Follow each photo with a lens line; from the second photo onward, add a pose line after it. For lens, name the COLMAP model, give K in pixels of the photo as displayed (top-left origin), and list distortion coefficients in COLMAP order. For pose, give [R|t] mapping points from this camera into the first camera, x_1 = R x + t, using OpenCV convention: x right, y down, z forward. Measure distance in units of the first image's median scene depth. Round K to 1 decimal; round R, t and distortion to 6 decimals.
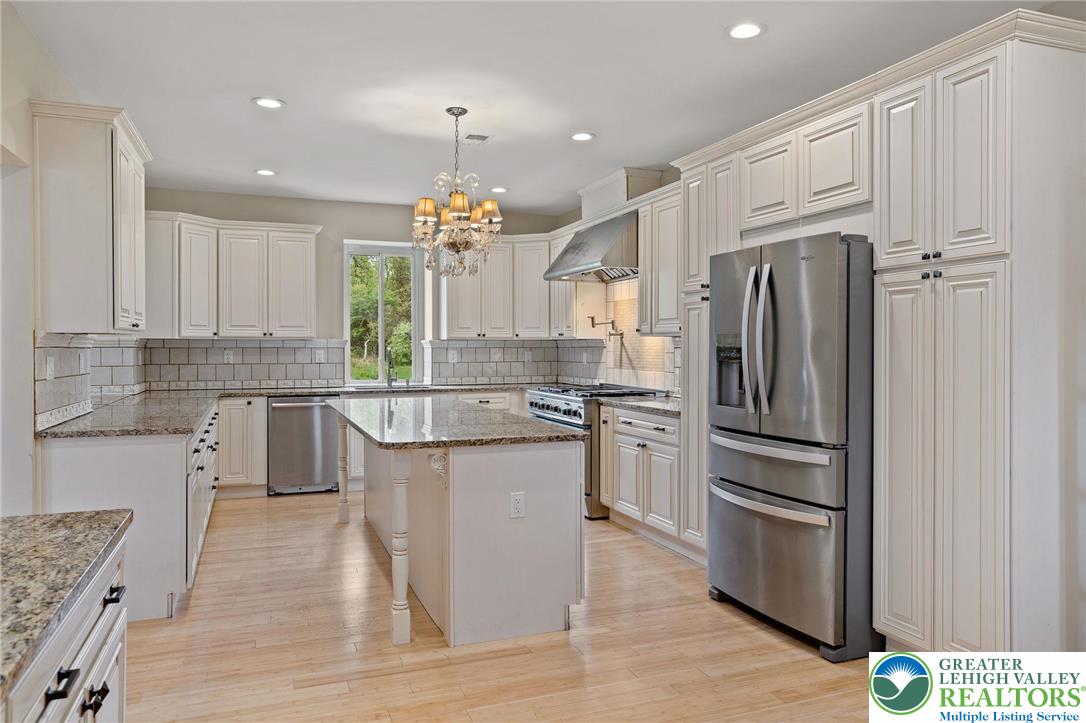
lens RADIAL K [[752.6, 0, 542.4], [0, 752.6, 347.8], [0, 0, 1]] dist [-0.027697, 0.055929]
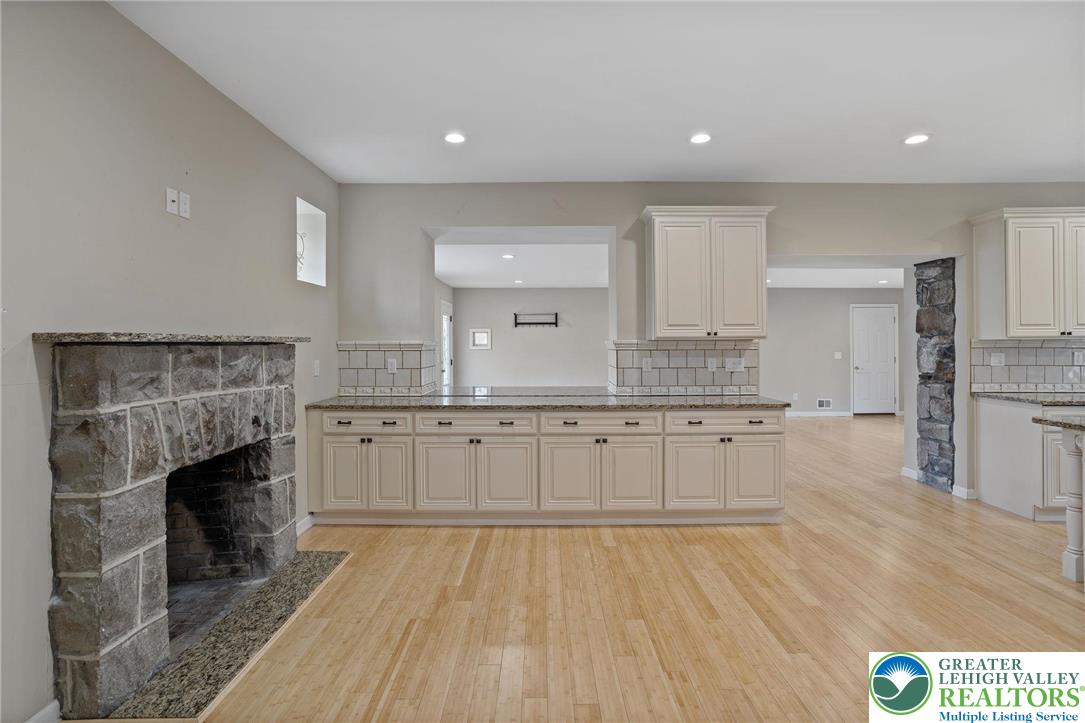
lens RADIAL K [[540.0, 0, 543.3], [0, 540.0, 340.8], [0, 0, 1]] dist [-0.042900, 0.029205]
pose [[-0.355522, -0.004616, -0.934656, 0.730514], [-0.000431, 0.999989, -0.004775, -0.008117], [0.934668, -0.001295, -0.355520, 0.354409]]
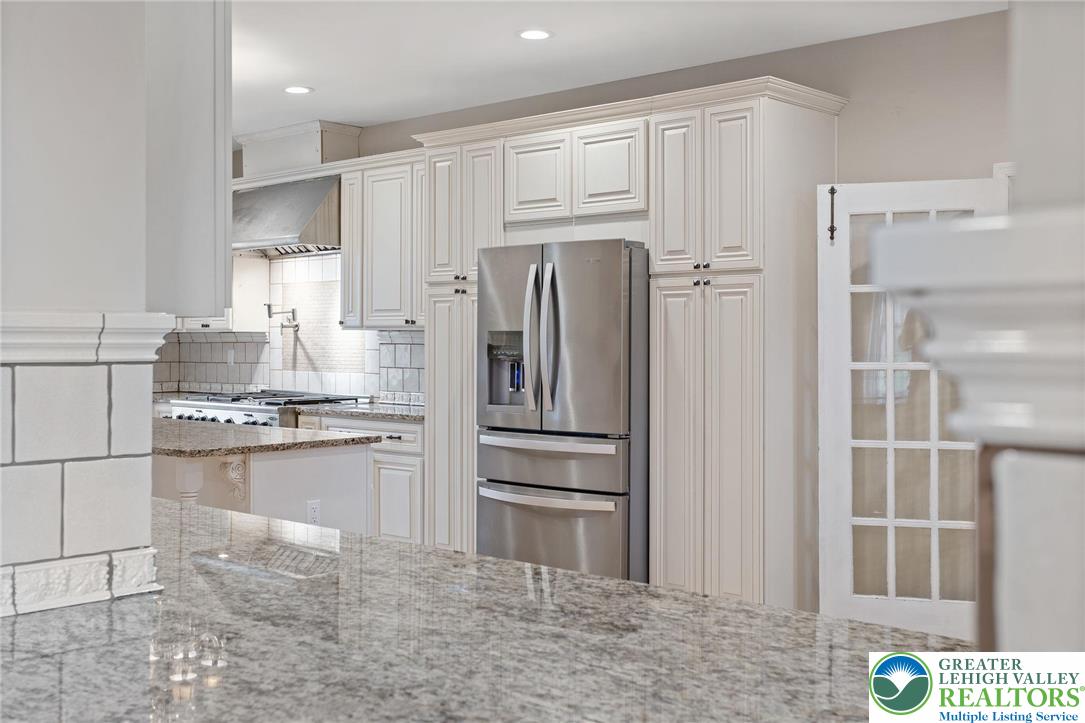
lens RADIAL K [[1220.0, 0, 524.6], [0, 1220.0, 337.0], [0, 0, 1]] dist [-0.002919, -0.000333]
pose [[0.900938, 0.001366, 0.433946, -0.343633], [-0.000268, 0.999997, -0.002591, -0.005388], [-0.433948, 0.002218, 0.900935, -0.363368]]
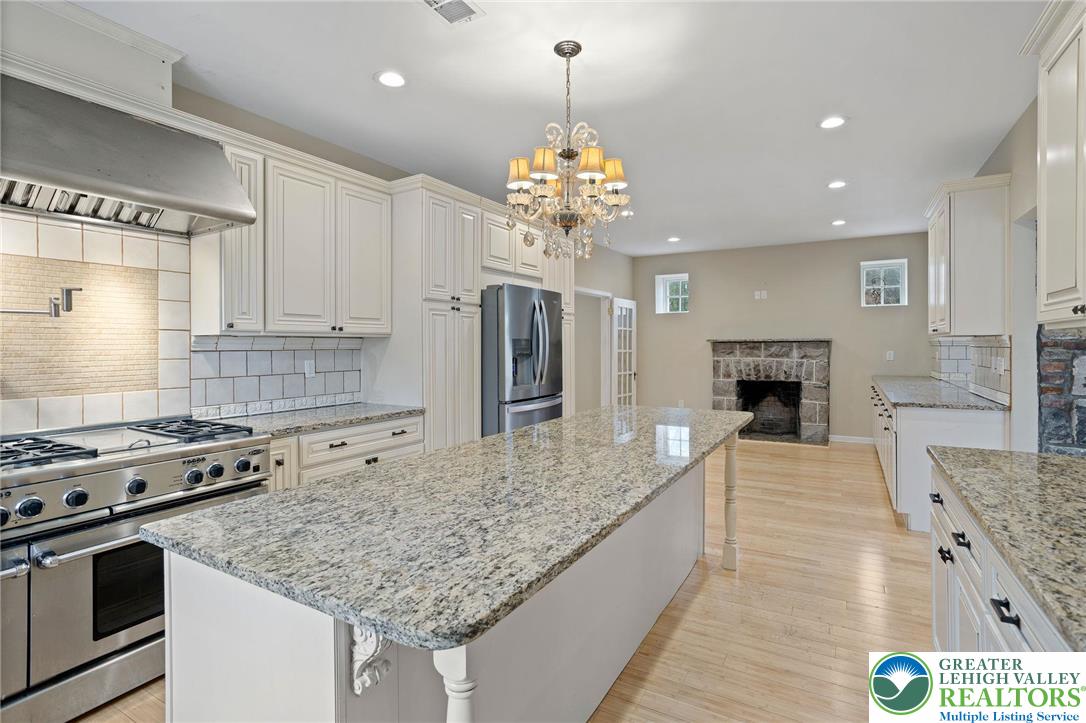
lens RADIAL K [[522.8, 0, 548.0], [0, 522.8, 345.8], [0, 0, 1]] dist [-0.045799, 0.025419]
pose [[-0.628600, 0.001056, 0.777728, -0.520444], [0.006577, 0.999971, 0.003958, -0.006408], [-0.777701, 0.007603, -0.628588, 1.358913]]
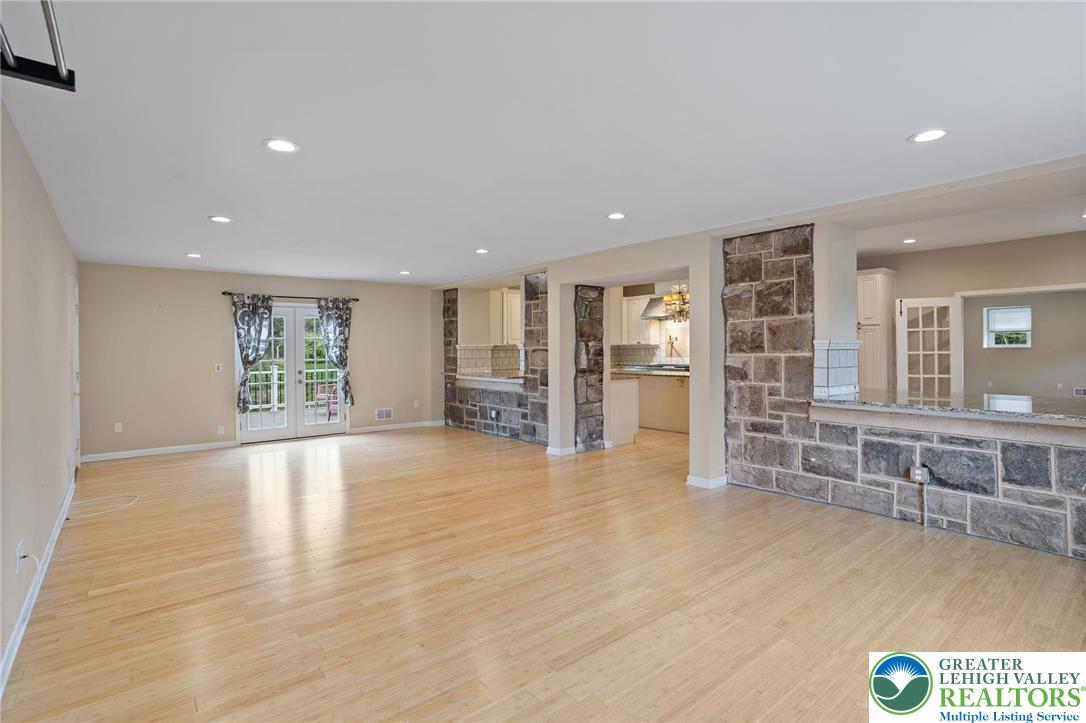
lens RADIAL K [[527.7, 0, 542.4], [0, 527.7, 356.6], [0, 0, 1]] dist [-0.068357, 0.045014]
pose [[0.950922, -0.011377, 0.309220, -1.180613], [0.007471, 0.999877, 0.013812, -0.000435], [-0.309339, -0.010824, 0.950890, -0.661393]]
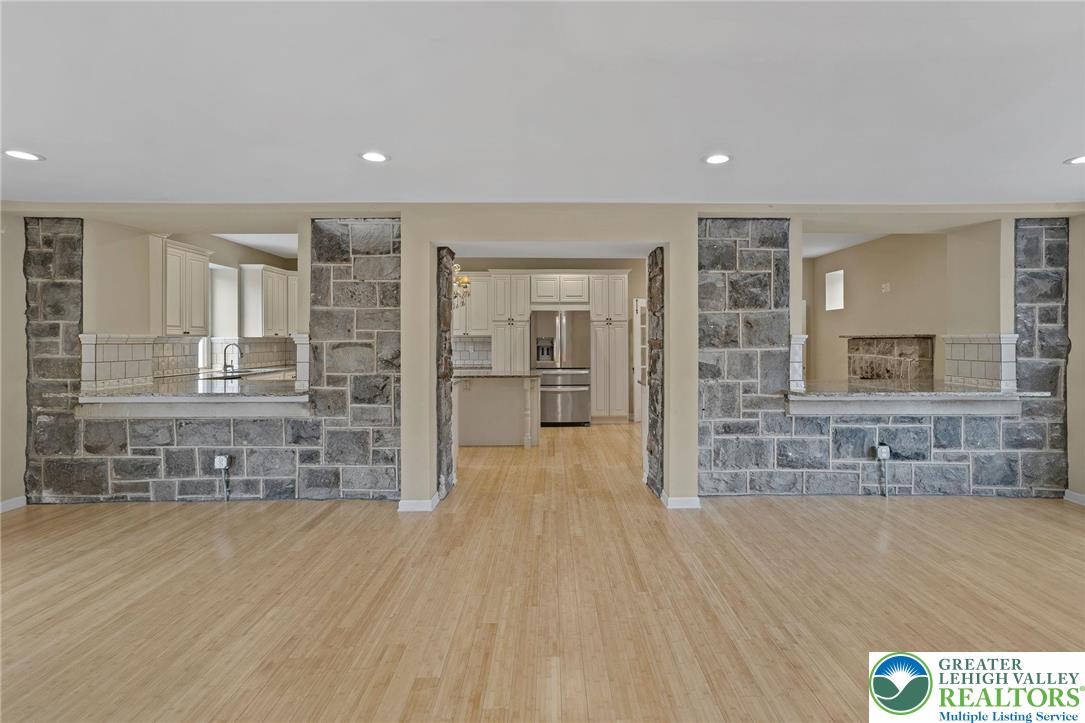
lens RADIAL K [[531.4, 0, 553.5], [0, 531.4, 342.4], [0, 0, 1]] dist [-0.005005, 0.001033]
pose [[0.350188, -0.005729, 0.936662, -1.483922], [0.003844, 0.999982, 0.004680, -0.005832], [-0.936672, 0.001962, 0.350203, 0.164839]]
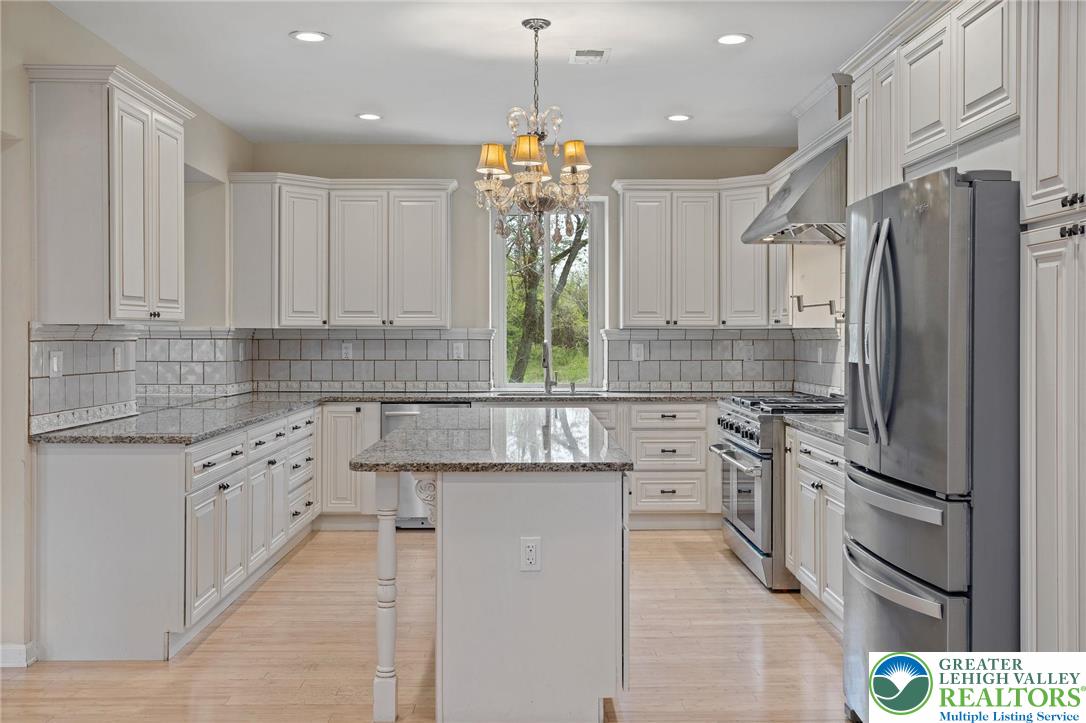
lens RADIAL K [[1085.7, 0, 547.5], [0, 1085.7, 333.5], [0, 0, 1]] dist [0.012758, 0.020161]
pose [[0.939966, 0.000548, -0.341268, 0.264955], [-0.001802, 0.999993, -0.003359, -0.004600], [0.341263, 0.003772, 0.939960, -0.006569]]
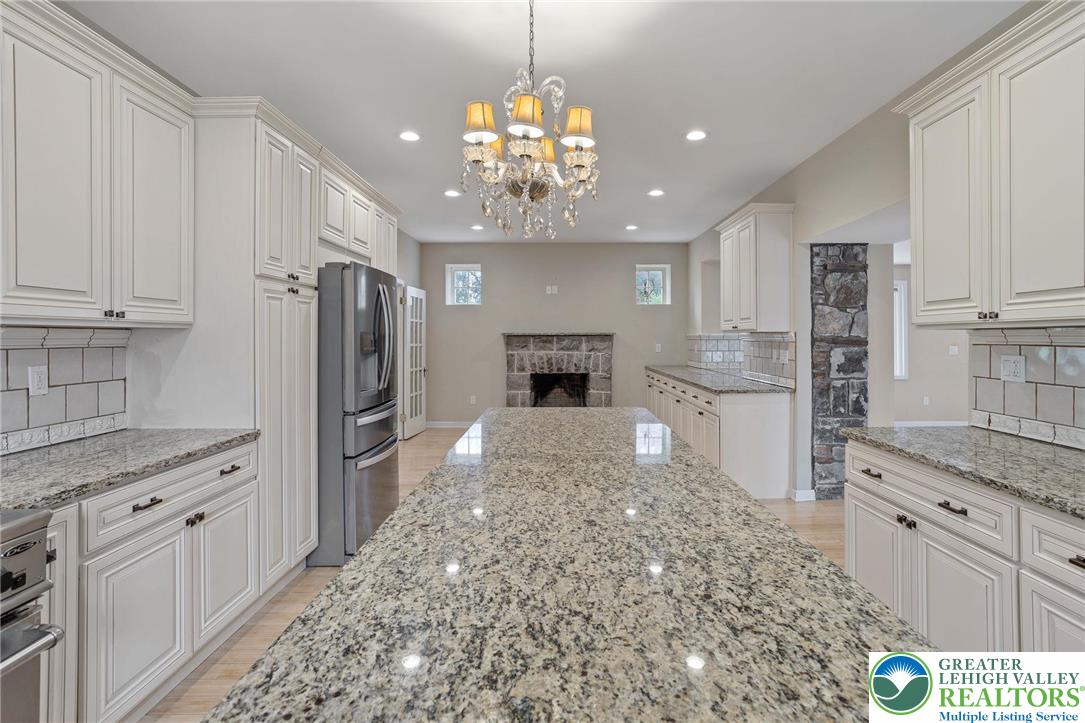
lens RADIAL K [[531.1, 0, 561.4], [0, 531.1, 334.8], [0, 0, 1]] dist [-0.046067, 0.026166]
pose [[-0.938384, 0.002146, 0.345588, -0.293450], [0.002270, 0.999997, -0.000049, -0.010674], [-0.345588, 0.000739, -0.938386, 1.419170]]
